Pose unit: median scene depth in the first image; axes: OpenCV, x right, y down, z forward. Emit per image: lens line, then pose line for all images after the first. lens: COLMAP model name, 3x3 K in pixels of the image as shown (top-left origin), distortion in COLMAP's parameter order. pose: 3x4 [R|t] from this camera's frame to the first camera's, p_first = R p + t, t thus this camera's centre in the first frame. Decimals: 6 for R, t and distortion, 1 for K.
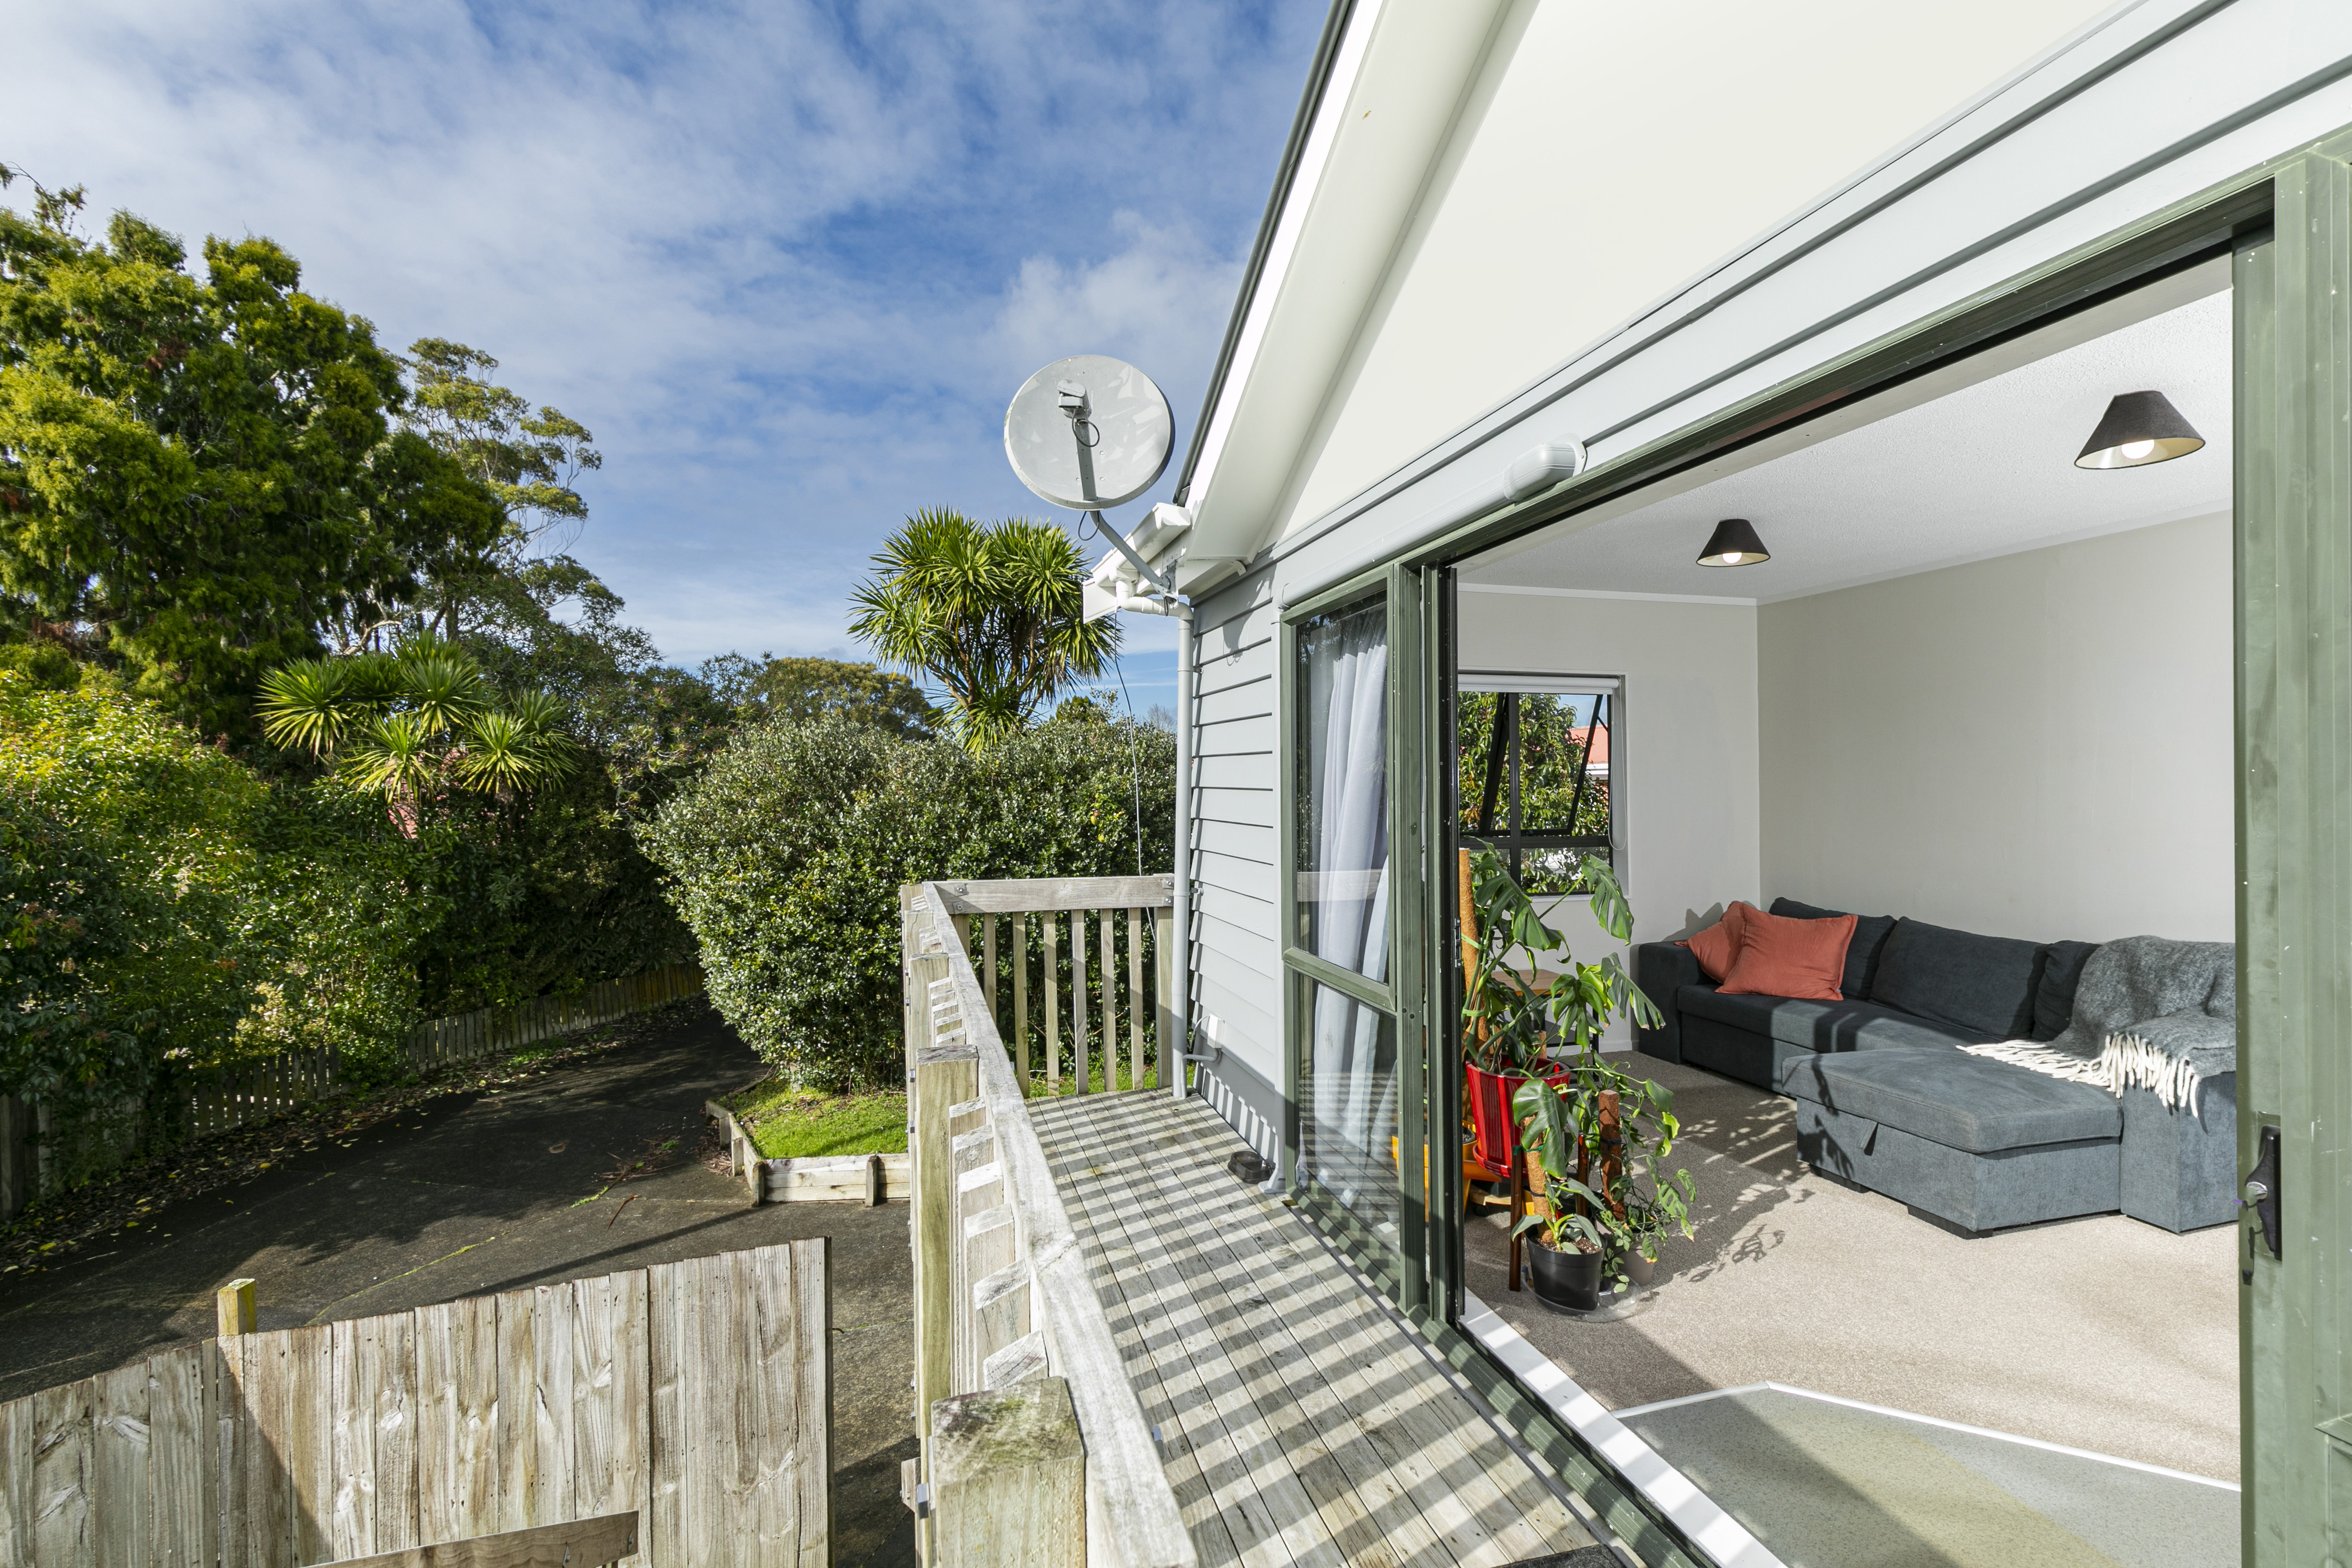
lens RADIAL K [[1076.5, 0, 1182.3], [0, 1076.5, 776.5], [0, 0, 1]] dist [0.003773, -0.000076]
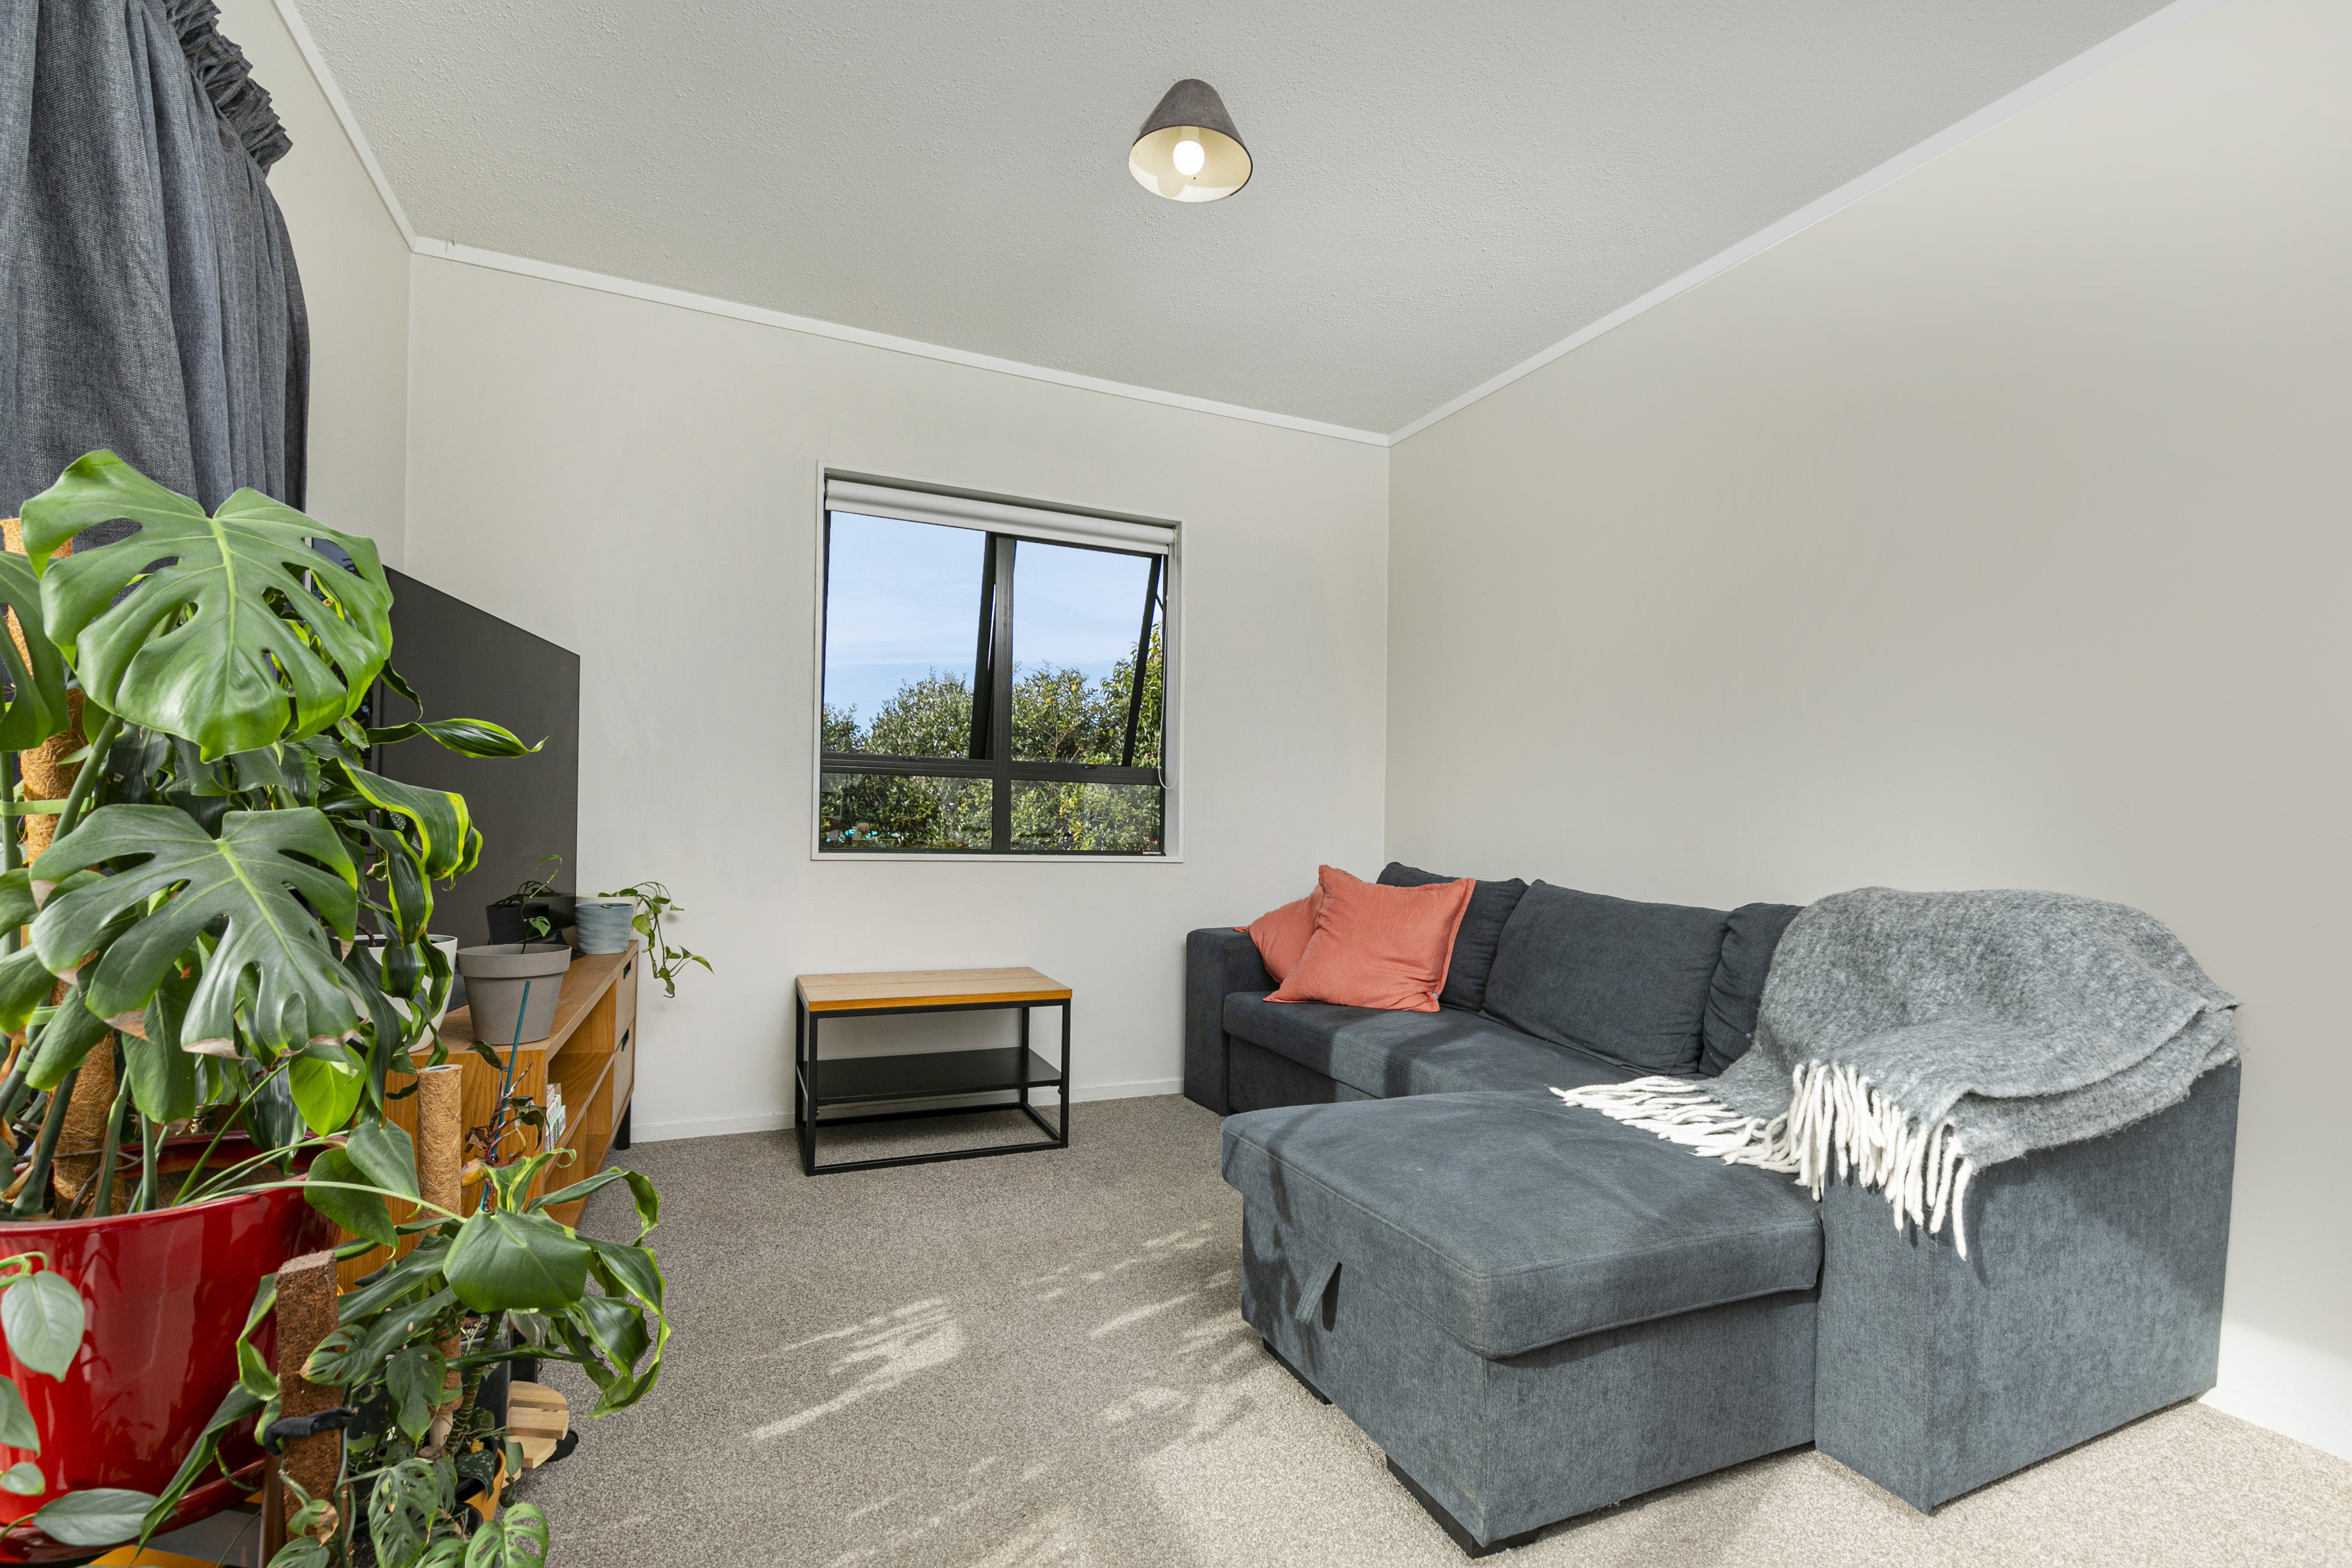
lens RADIAL K [[1076.5, 0, 1174.3], [0, 1076.5, 801.0], [0, 0, 1]] dist [0.003773, -0.000076]
pose [[0.990640, 0.022122, 0.134694, 0.473837], [-0.020736, 0.999717, -0.011684, 0.122711], [-0.134914, 0.008781, 0.990818, 0.516774]]
